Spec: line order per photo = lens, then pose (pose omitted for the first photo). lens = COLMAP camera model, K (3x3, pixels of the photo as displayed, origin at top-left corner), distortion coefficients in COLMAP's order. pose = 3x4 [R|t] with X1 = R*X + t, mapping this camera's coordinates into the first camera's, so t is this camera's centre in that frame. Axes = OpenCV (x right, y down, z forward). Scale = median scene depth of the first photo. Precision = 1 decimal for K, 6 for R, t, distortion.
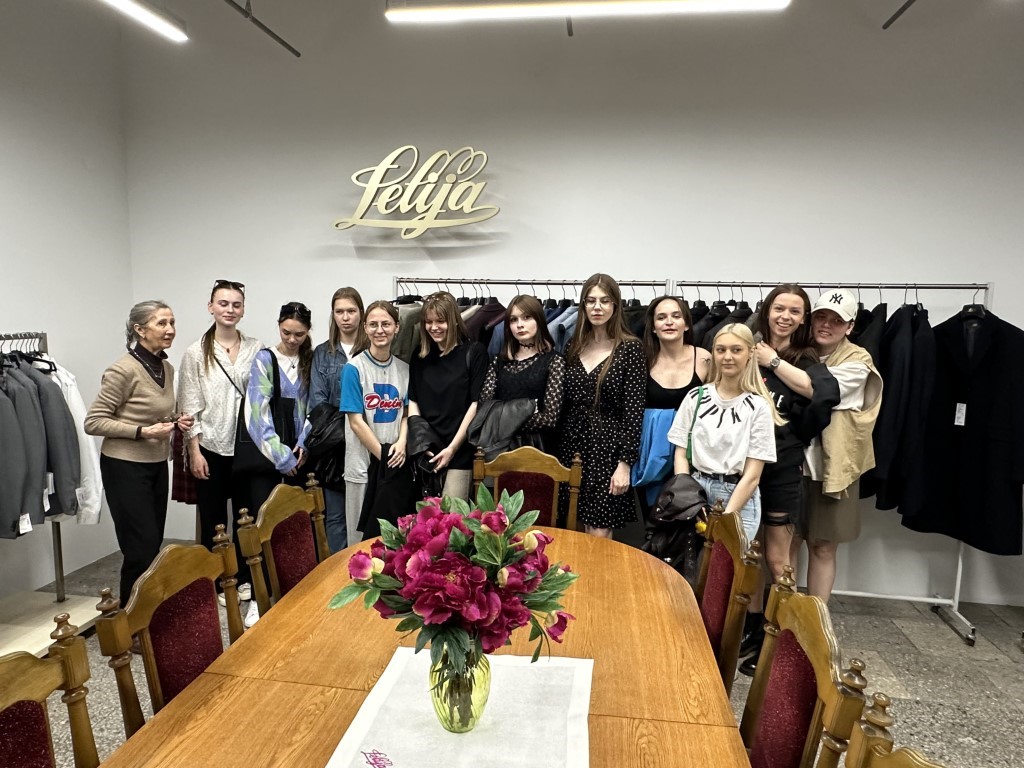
lens RADIAL K [[640.6, 0, 512.0], [0, 640.6, 384.0], [0, 0, 1]] dist [-0.034359, 0.000236]
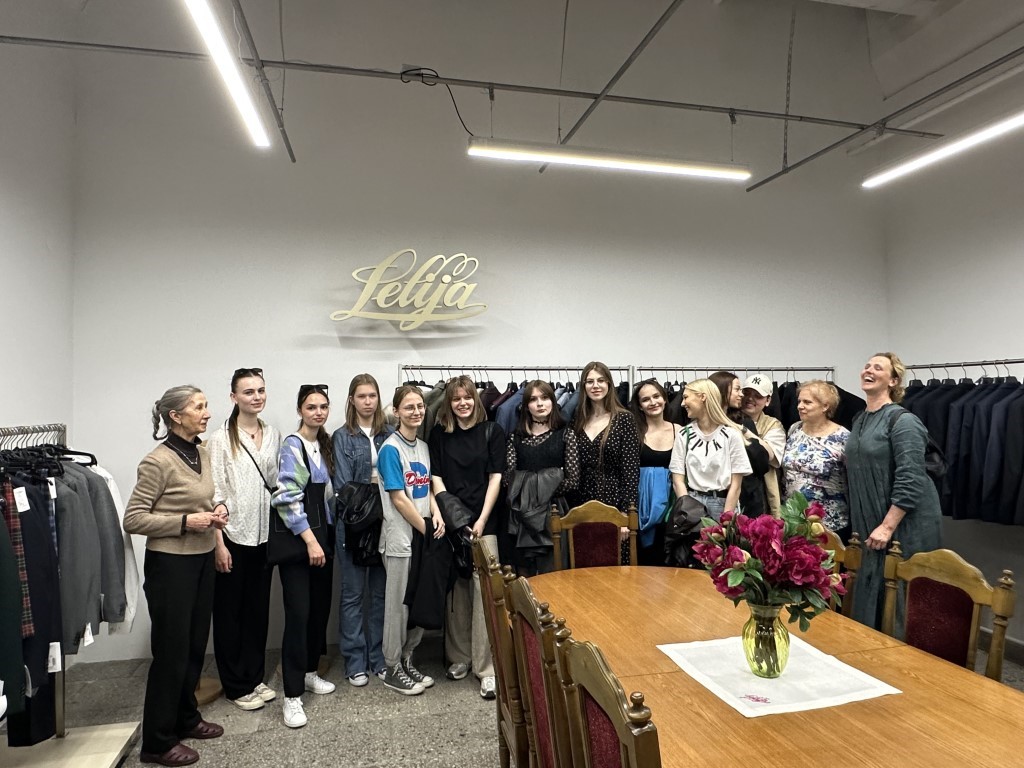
lens RADIAL K [[640.6, 0, 512.0], [0, 640.6, 384.0], [0, 0, 1]] dist [-0.034359, 0.000236]
pose [[0.934620, -0.012864, 0.355416, -0.434943], [0.063493, 0.989326, -0.131156, 0.022048], [-0.349936, 0.145148, 0.925461, -0.076328]]
